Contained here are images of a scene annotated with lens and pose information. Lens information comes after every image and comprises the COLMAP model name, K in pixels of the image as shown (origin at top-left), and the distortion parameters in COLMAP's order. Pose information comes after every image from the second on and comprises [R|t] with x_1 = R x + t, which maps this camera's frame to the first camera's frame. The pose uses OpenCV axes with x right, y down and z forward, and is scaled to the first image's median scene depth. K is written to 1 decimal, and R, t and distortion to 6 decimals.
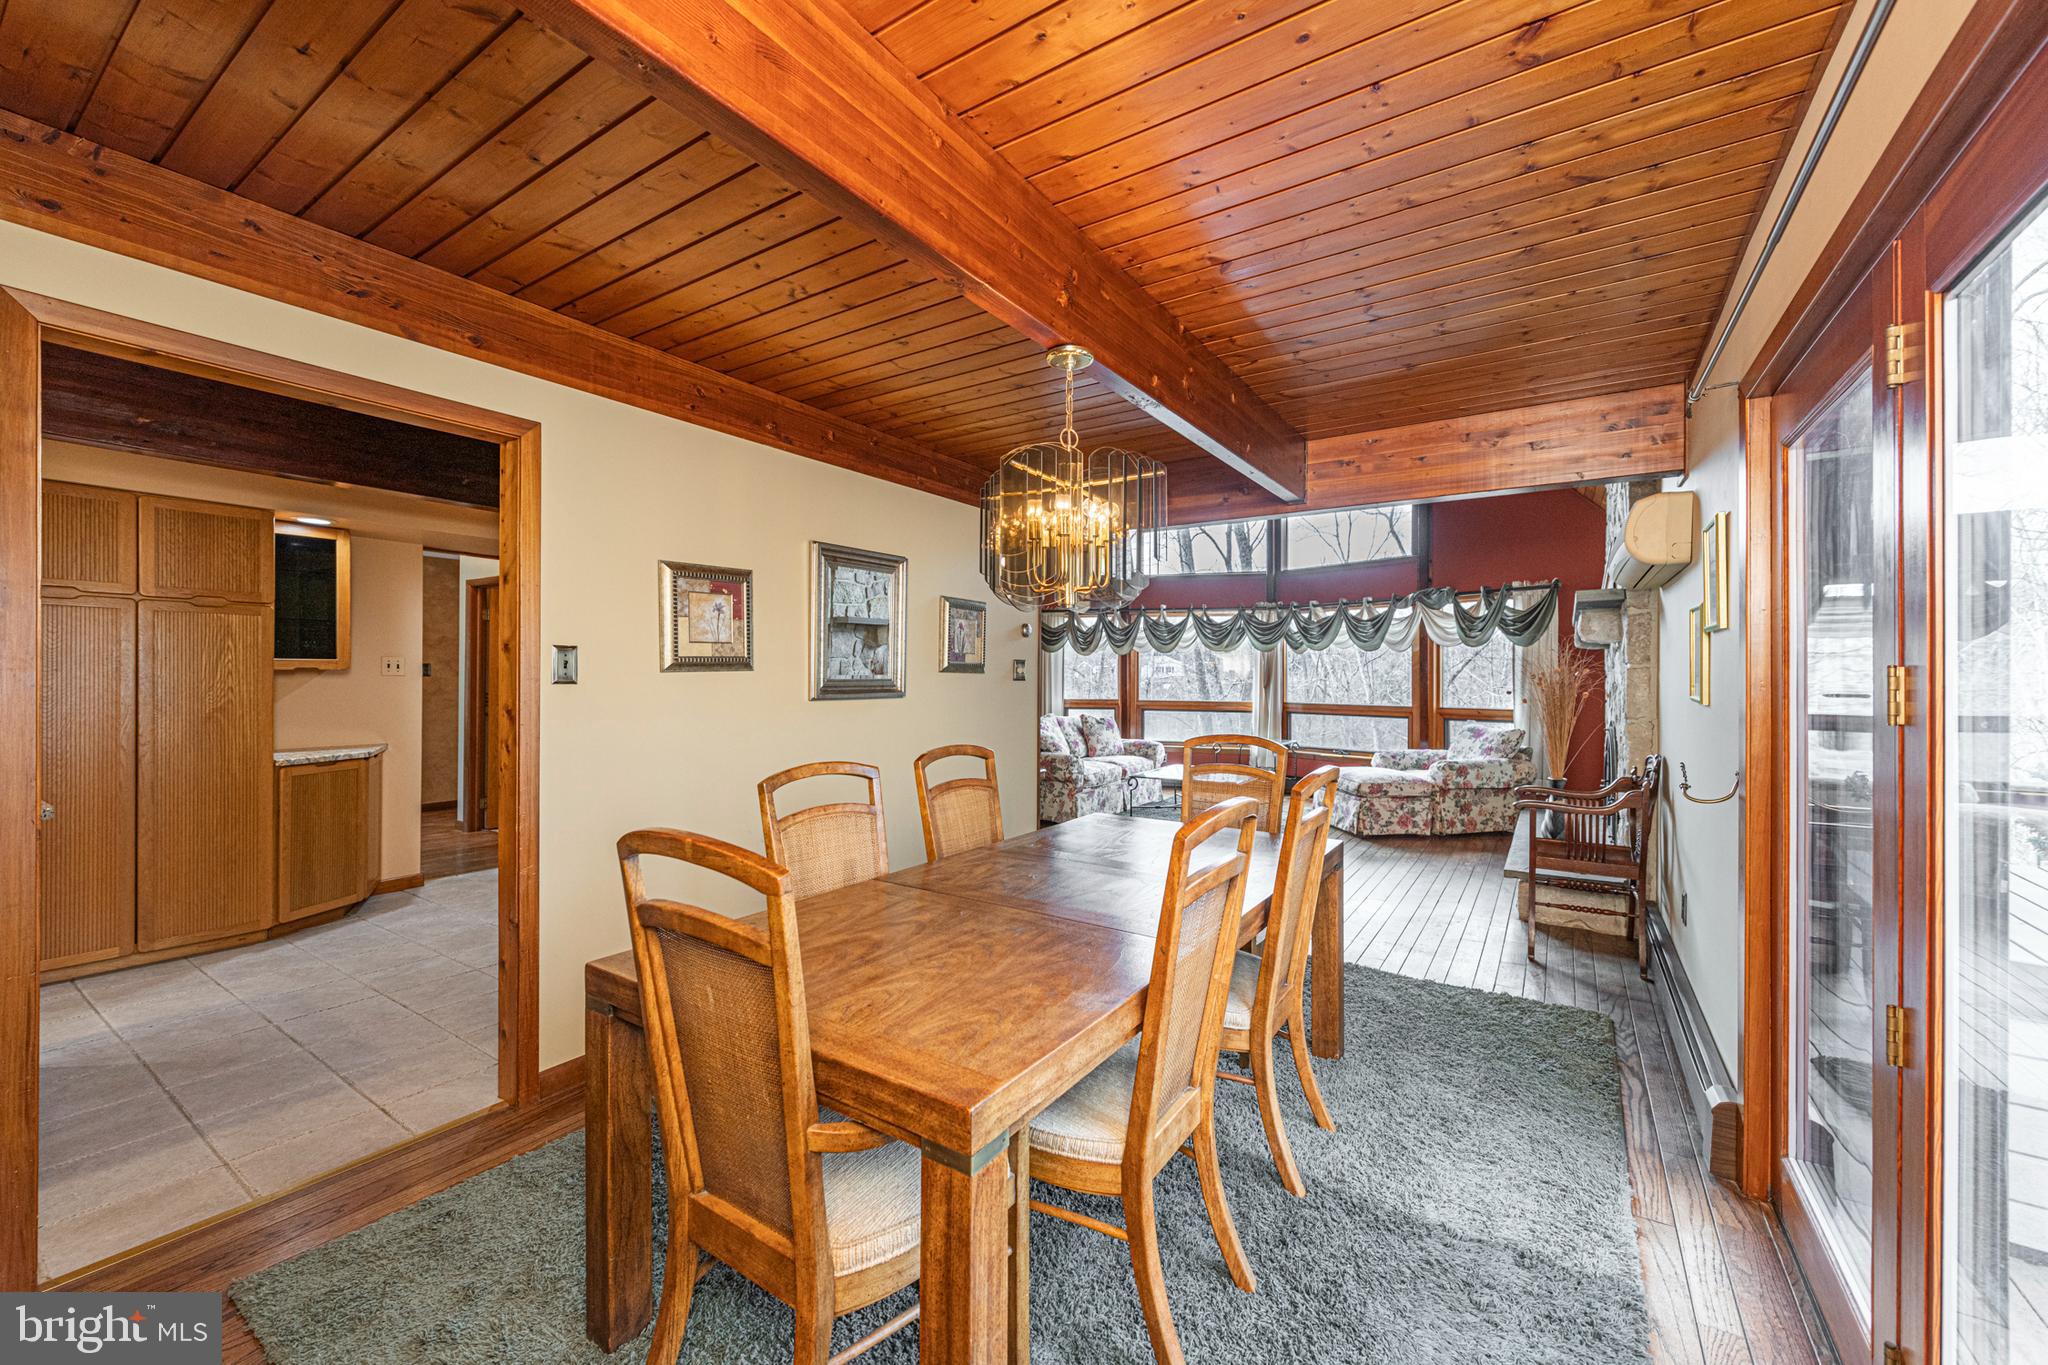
lens RADIAL K [[771.0, 0, 1024.0], [0, 771.0, 682.5], [0, 0, 1]] dist [0.000658, -0.000001]
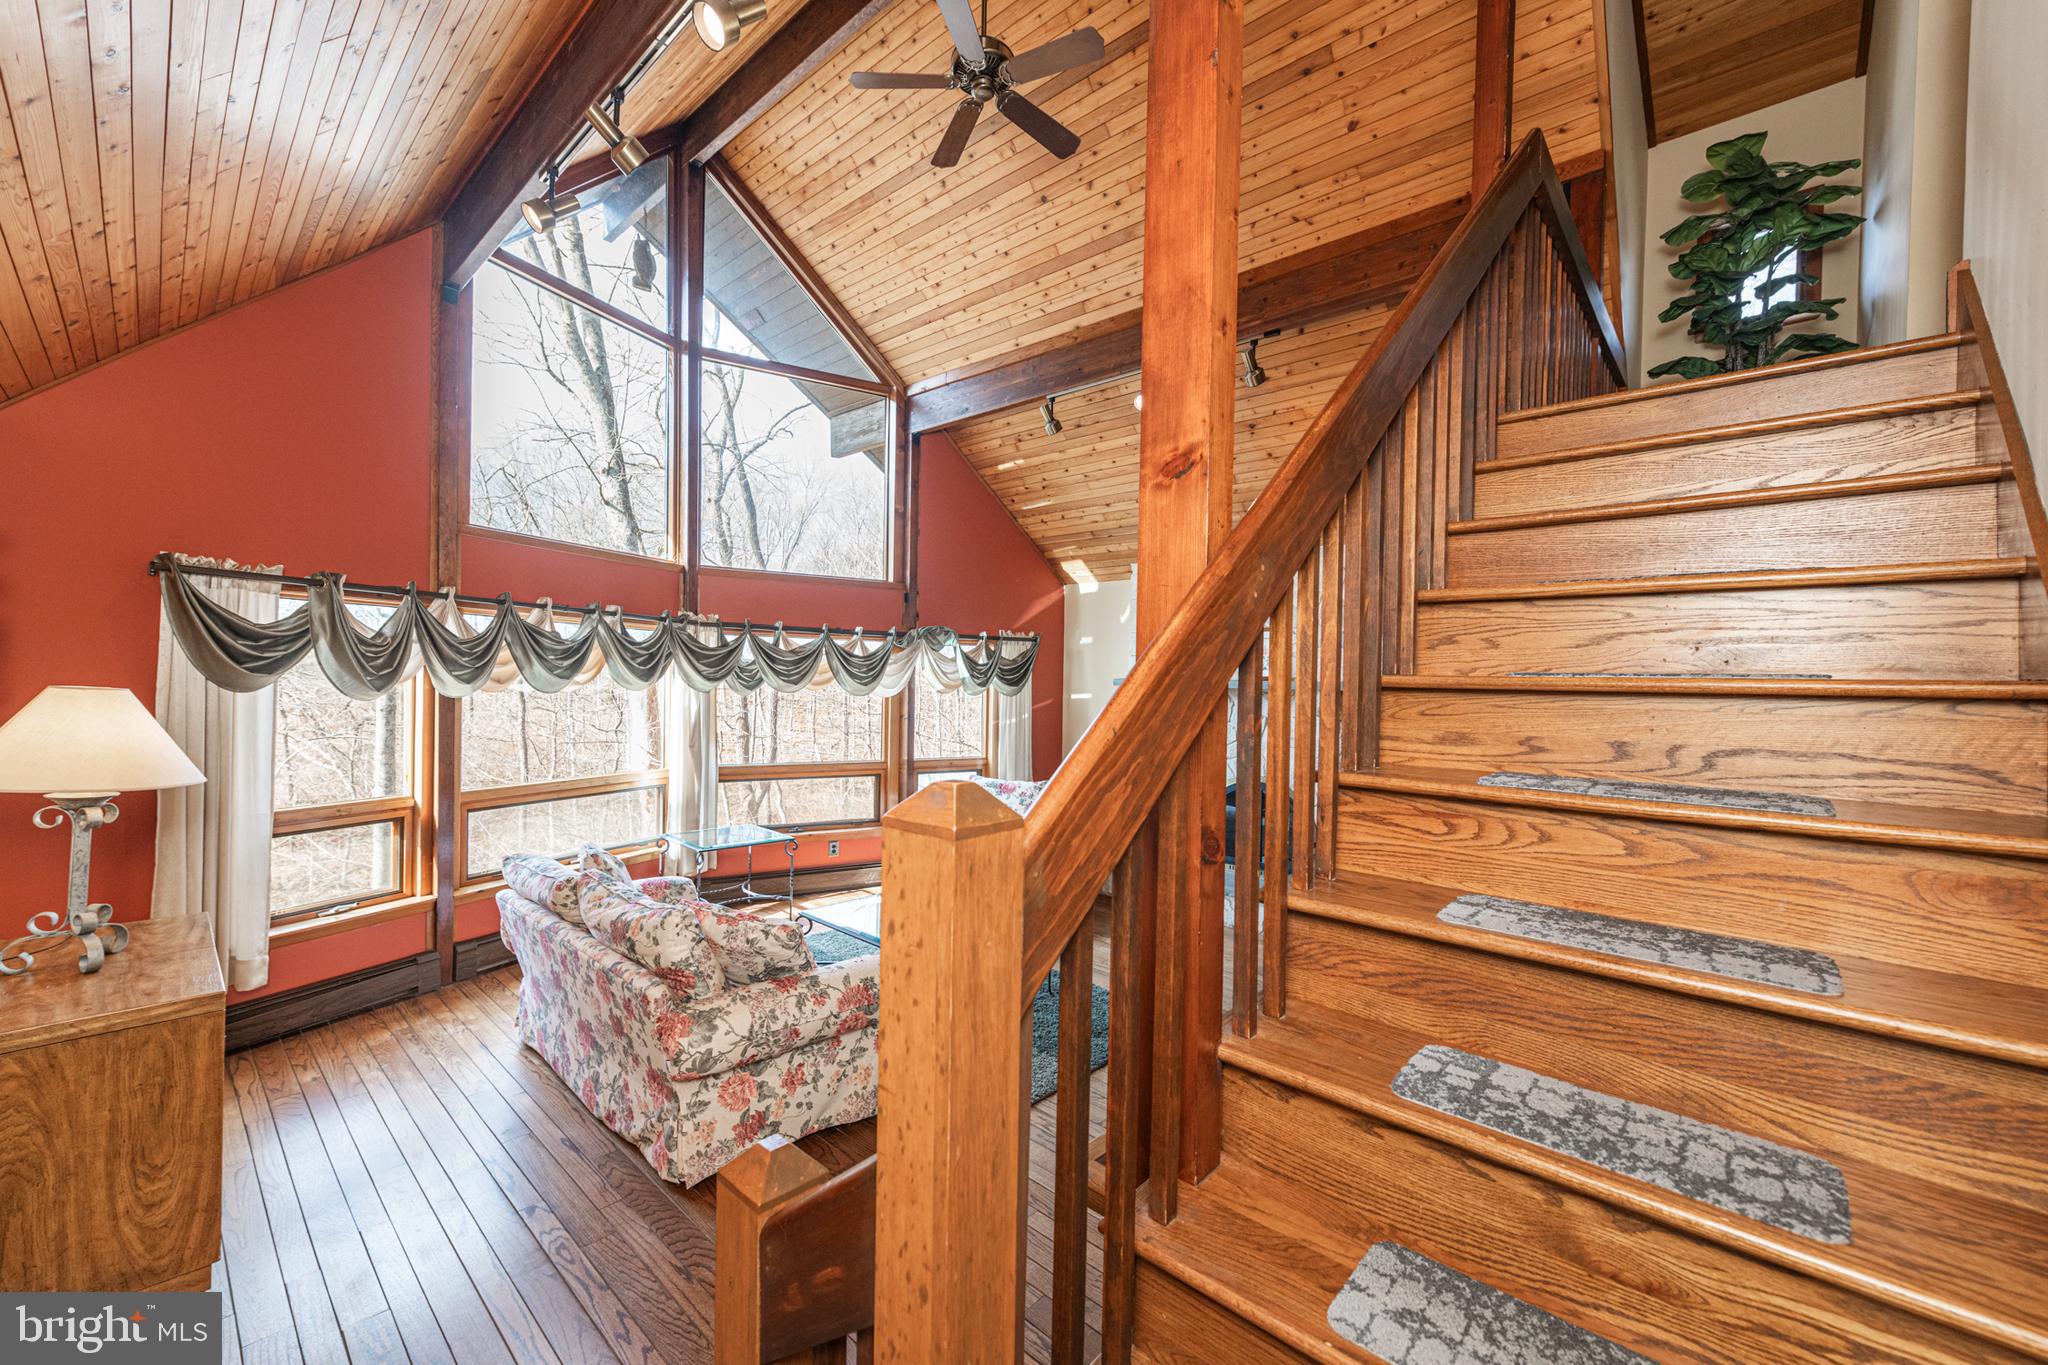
lens RADIAL K [[810.1, 0, 1024.1], [0, 810.1, 675.4], [0, 0, 1]] dist [0.007679, -0.000216]
pose [[0.133843, 0.000630, 0.991002, -0.367017], [-0.011281, 0.999936, 0.000888, -0.067552], [-0.990938, -0.011298, 0.133841, 0.784635]]
